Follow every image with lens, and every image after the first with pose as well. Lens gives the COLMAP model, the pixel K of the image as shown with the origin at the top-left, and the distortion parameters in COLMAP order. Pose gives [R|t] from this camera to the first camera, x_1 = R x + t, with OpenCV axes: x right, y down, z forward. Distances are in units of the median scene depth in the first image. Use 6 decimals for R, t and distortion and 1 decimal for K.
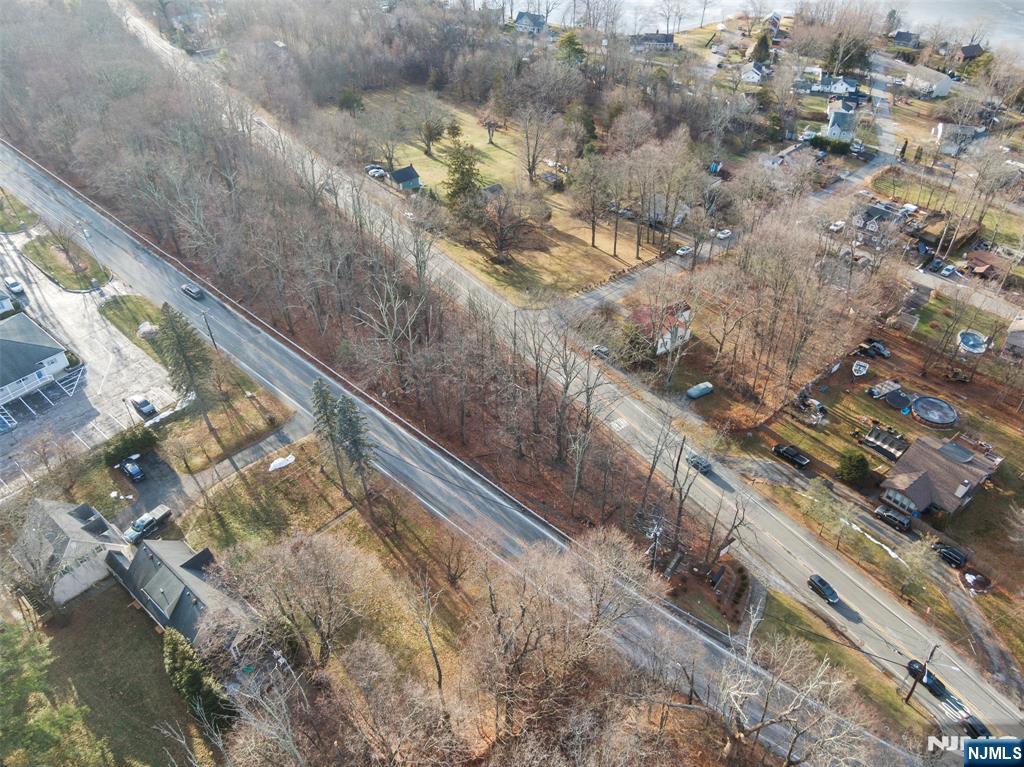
lens RADIAL K [[763.7, 0, 511.0], [0, 763.7, 388.1], [0, 0, 1]] dist [0.009933, -0.001032]
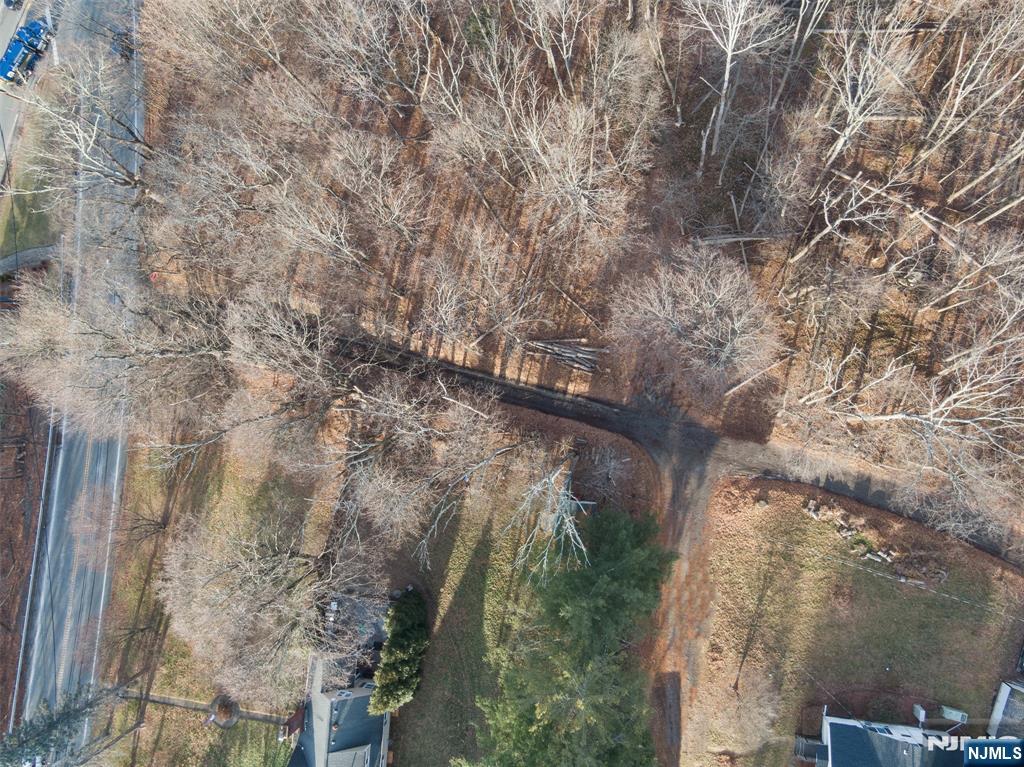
lens RADIAL K [[763.7, 0, 510.6], [0, 763.7, 381.1], [0, 0, 1]] dist [0.009933, -0.001032]
pose [[-0.593606, -0.792737, 0.138564, -0.253414], [0.631972, -0.352594, 0.690136, -0.033971], [-0.498239, 0.497238, 0.710290, 0.088312]]
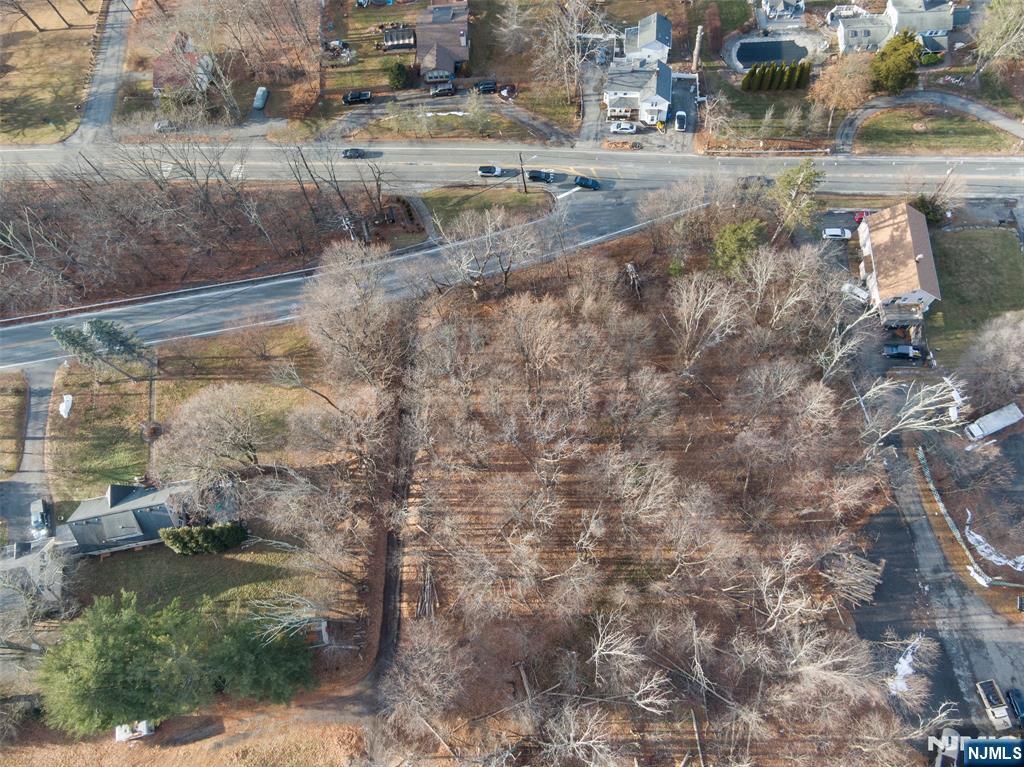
lens RADIAL K [[763.7, 0, 511.4], [0, 763.7, 385.5], [0, 0, 1]] dist [0.009933, -0.001032]
pose [[0.620315, -0.746875, 0.239554, -0.136621], [0.555821, 0.634068, 0.537606, -0.157454], [-0.553419, -0.200336, 0.808451, -0.258420]]
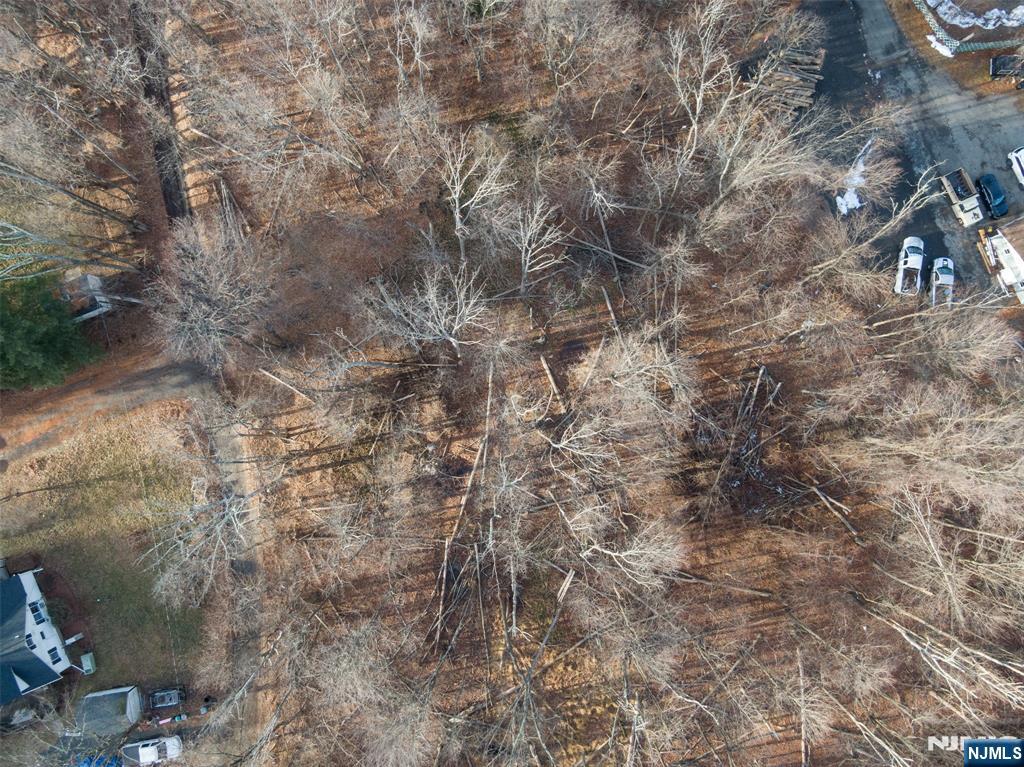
lens RADIAL K [[763.7, 0, 505.7], [0, 763.7, 387.4], [0, 0, 1]] dist [0.009933, -0.001032]
pose [[0.436362, -0.899725, 0.009115, -0.204373], [0.573420, 0.285884, 0.767762, 0.123355], [-0.693381, -0.329796, 0.640670, -0.143708]]
